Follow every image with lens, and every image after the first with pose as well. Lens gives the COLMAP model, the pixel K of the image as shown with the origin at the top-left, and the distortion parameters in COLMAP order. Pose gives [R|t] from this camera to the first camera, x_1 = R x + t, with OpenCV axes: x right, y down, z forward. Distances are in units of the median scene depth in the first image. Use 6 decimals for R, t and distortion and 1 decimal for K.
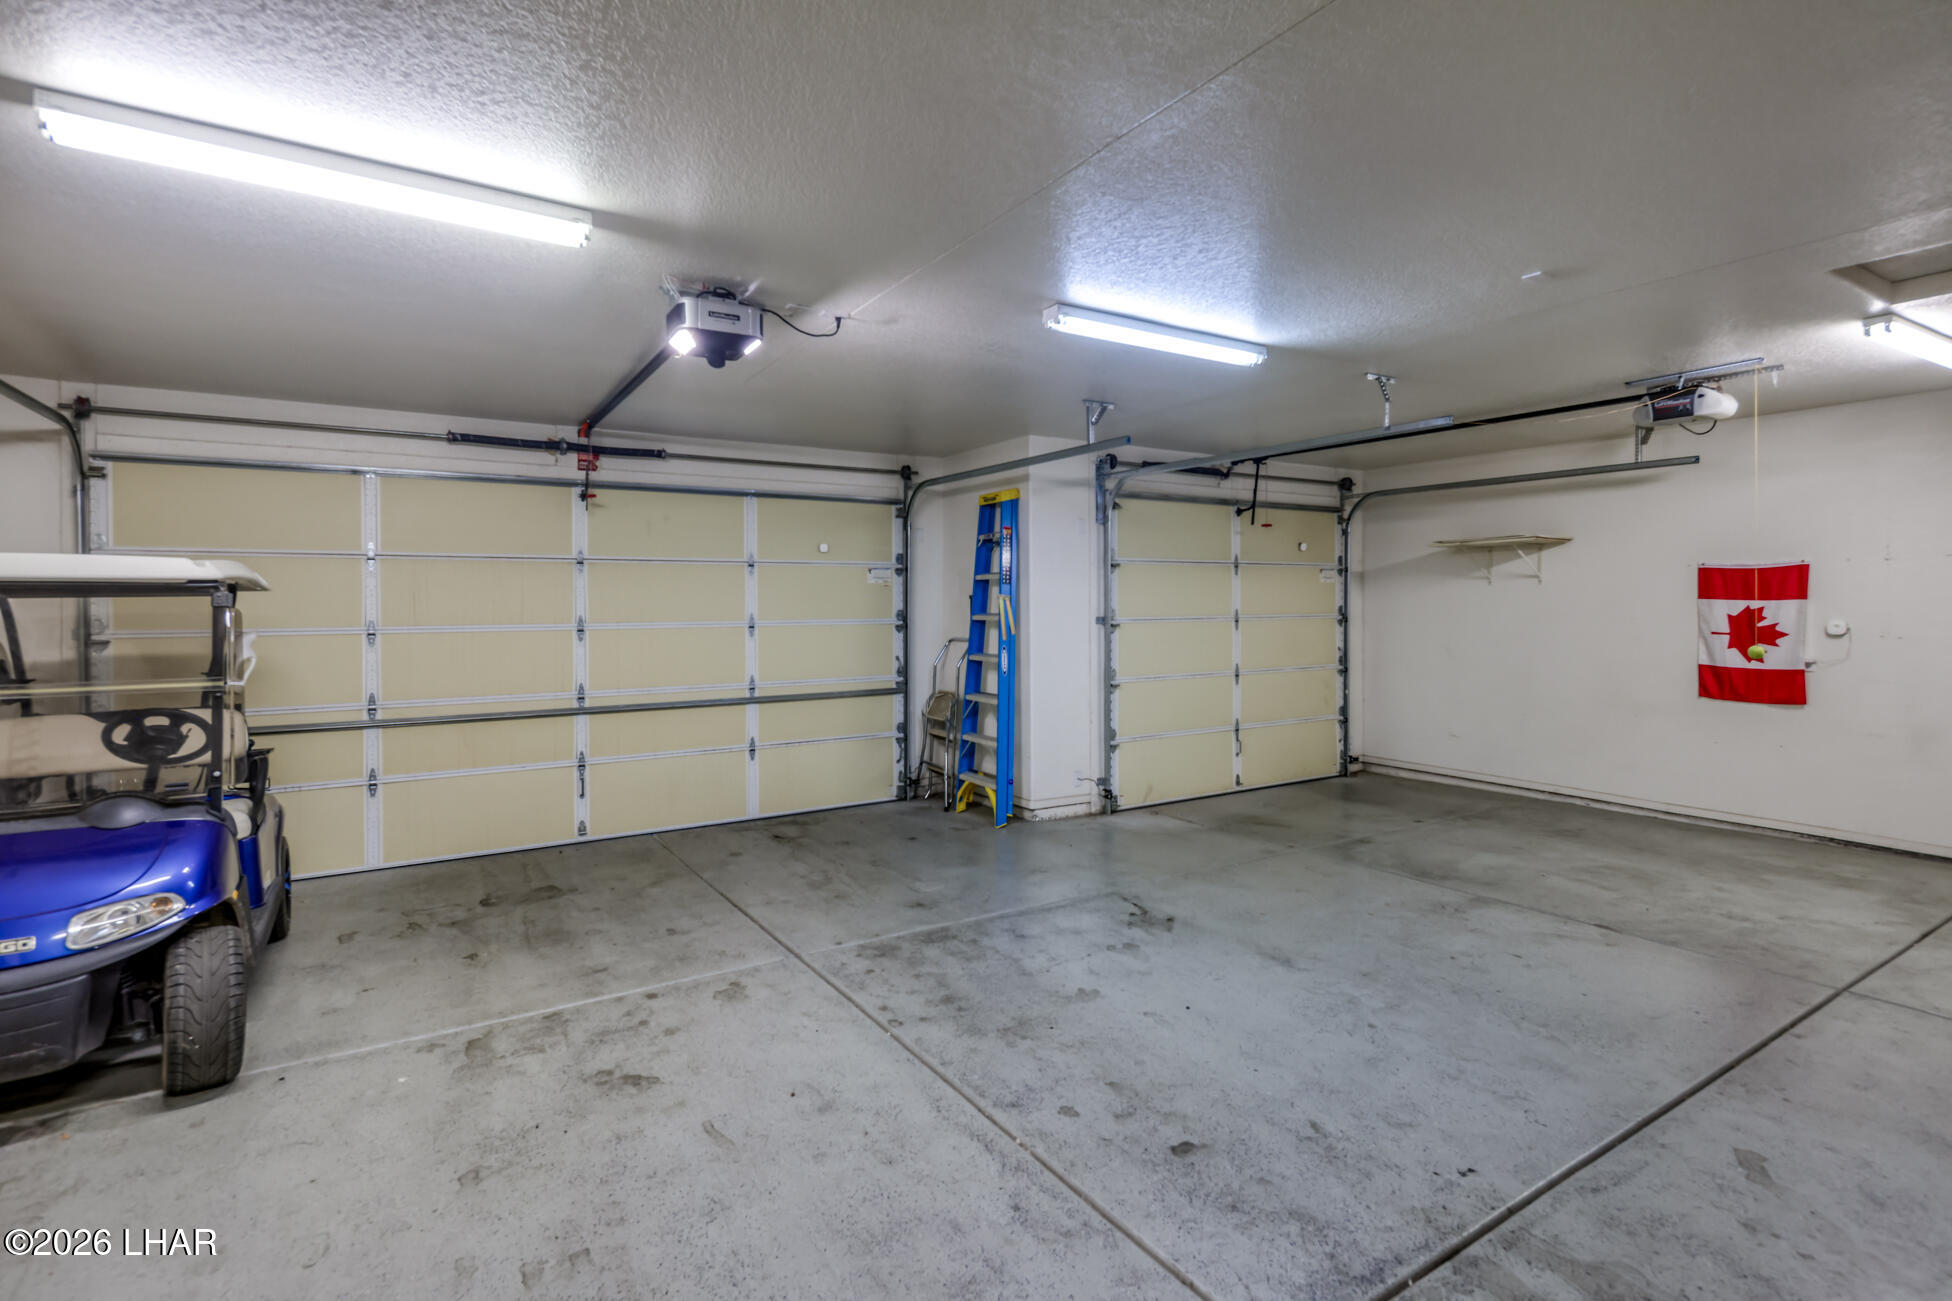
lens RADIAL K [[924.5, 0, 986.8], [0, 924.5, 599.3], [0, 0, 1]] dist [0.011545, -0.003324]
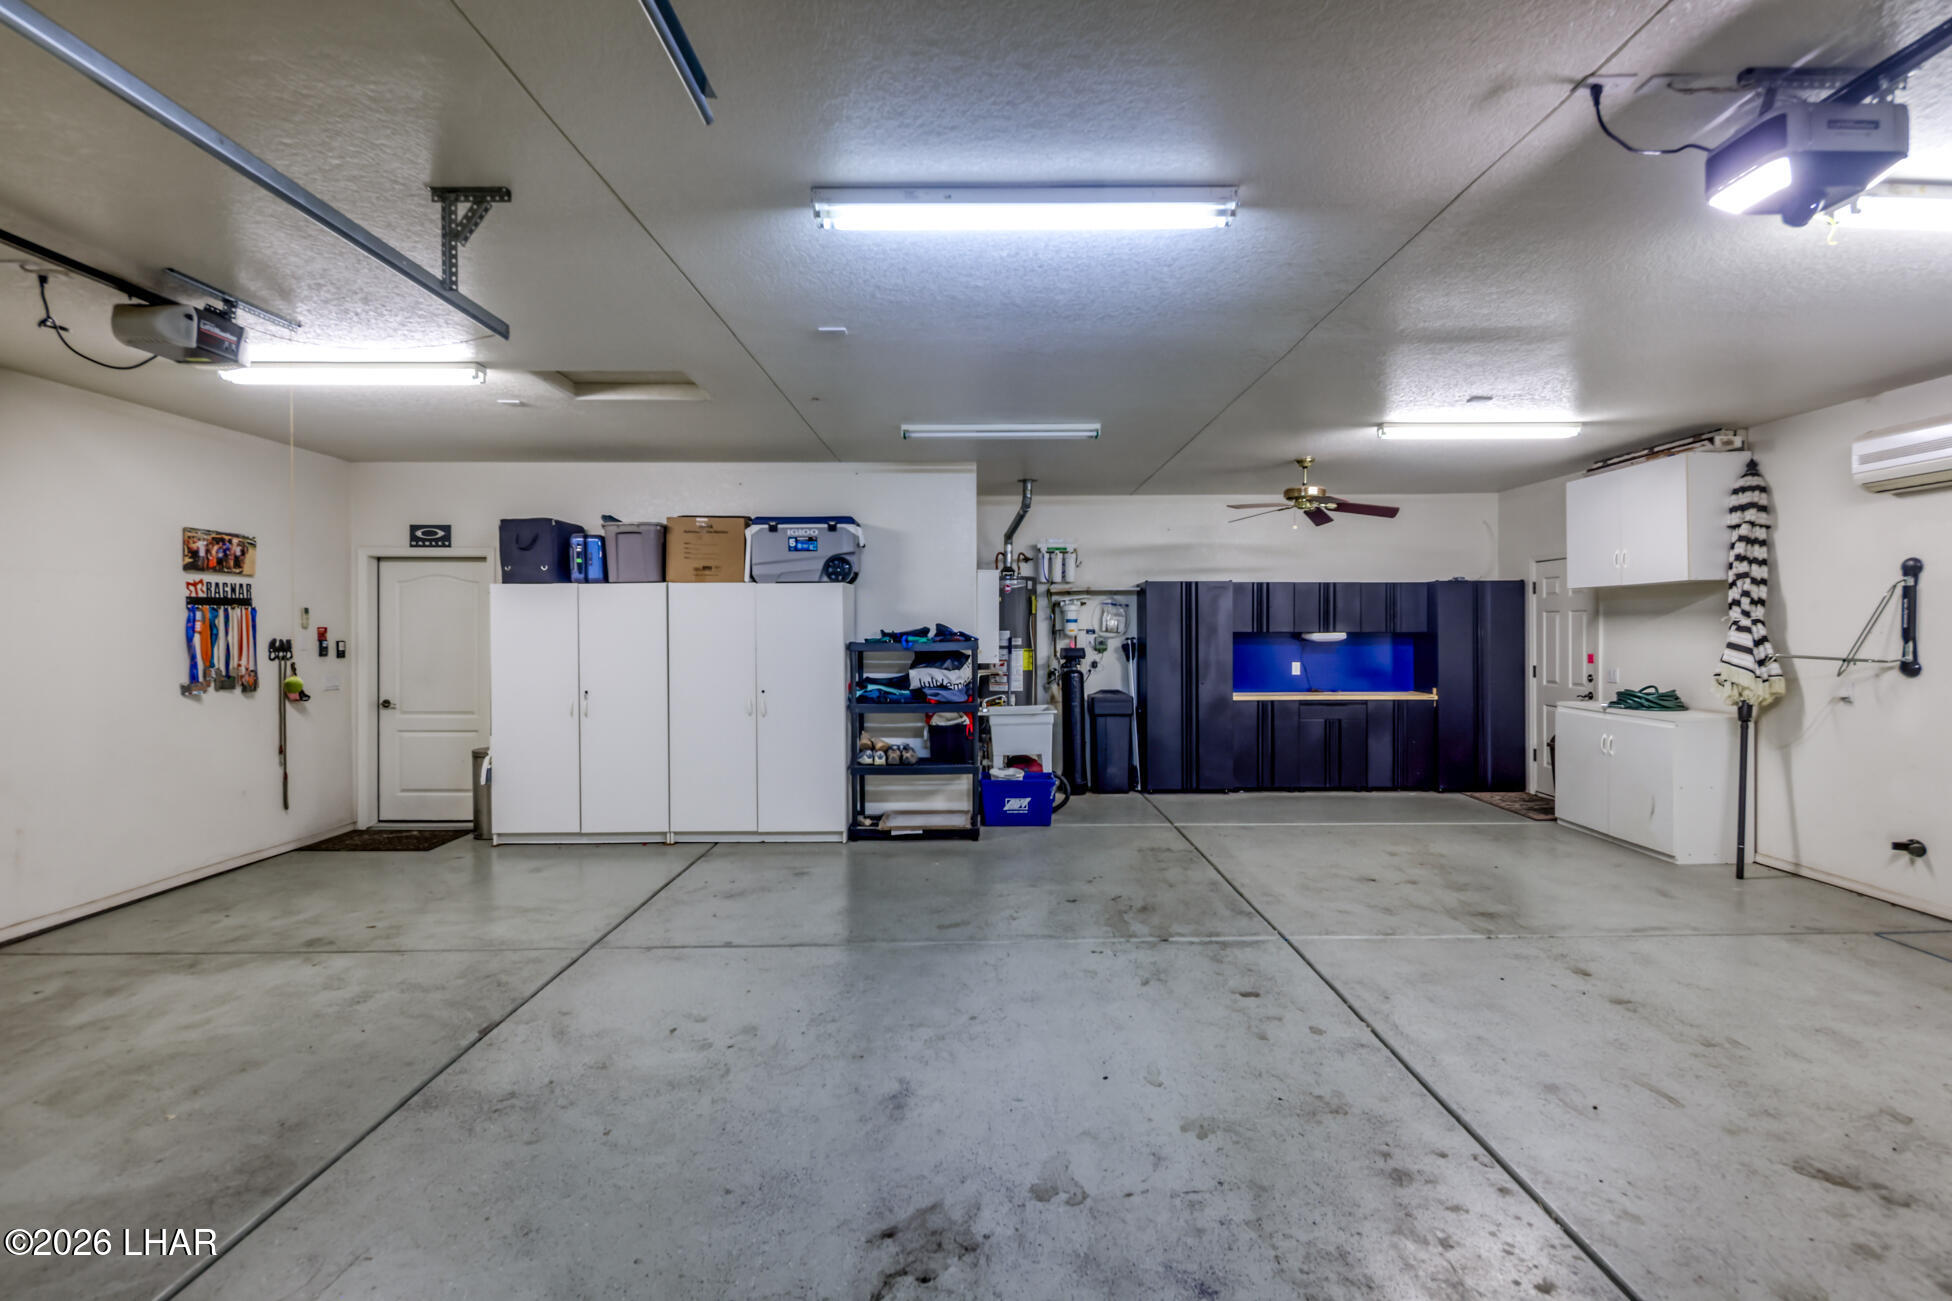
lens RADIAL K [[924.5, 0, 977.8], [0, 924.5, 647.7], [0, 0, 1]] dist [0.011545, -0.003324]
pose [[-0.843256, -0.003379, 0.537501, -0.161479], [0.004942, 0.999889, 0.014039, 0.019882], [-0.537489, 0.014495, -0.843146, 1.904768]]
